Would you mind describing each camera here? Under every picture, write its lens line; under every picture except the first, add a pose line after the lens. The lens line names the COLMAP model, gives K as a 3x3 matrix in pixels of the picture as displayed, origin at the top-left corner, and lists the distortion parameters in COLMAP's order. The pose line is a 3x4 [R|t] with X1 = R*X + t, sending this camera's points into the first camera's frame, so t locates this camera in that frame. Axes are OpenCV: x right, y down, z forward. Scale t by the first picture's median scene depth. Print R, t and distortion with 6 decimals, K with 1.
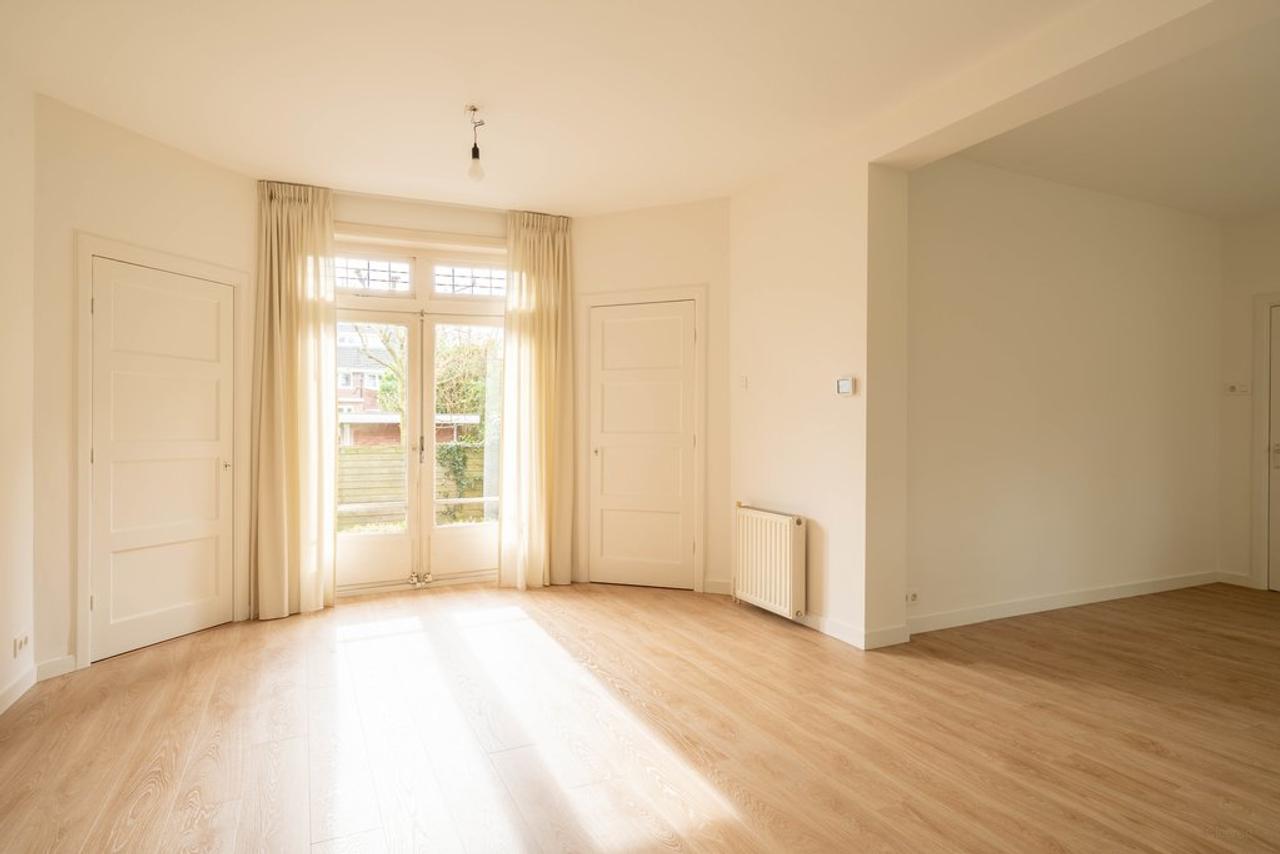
lens RADIAL K [[689.2, 0, 637.4], [0, 689.2, 427.9], [0, 0, 1]] dist [-0.003103, -0.001998]
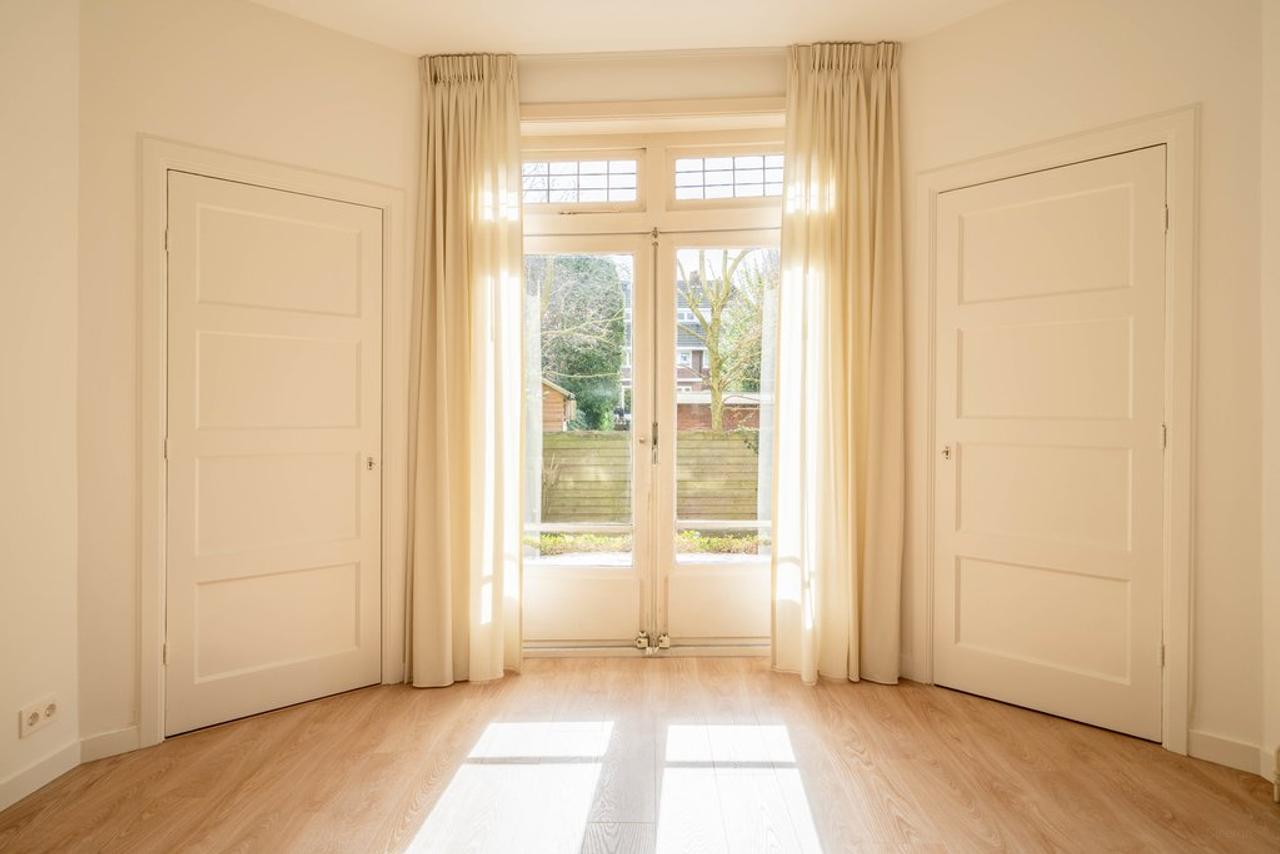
lens RADIAL K [[737.4, 0, 639.3], [0, 737.4, 414.3], [0, 0, 1]] dist [0.000382, -0.000679]
pose [[0.880630, 0.001942, -0.473801, 0.004007], [0.001126, 0.999980, 0.006191, -0.000039], [0.473804, -0.005985, 0.880610, 0.385249]]
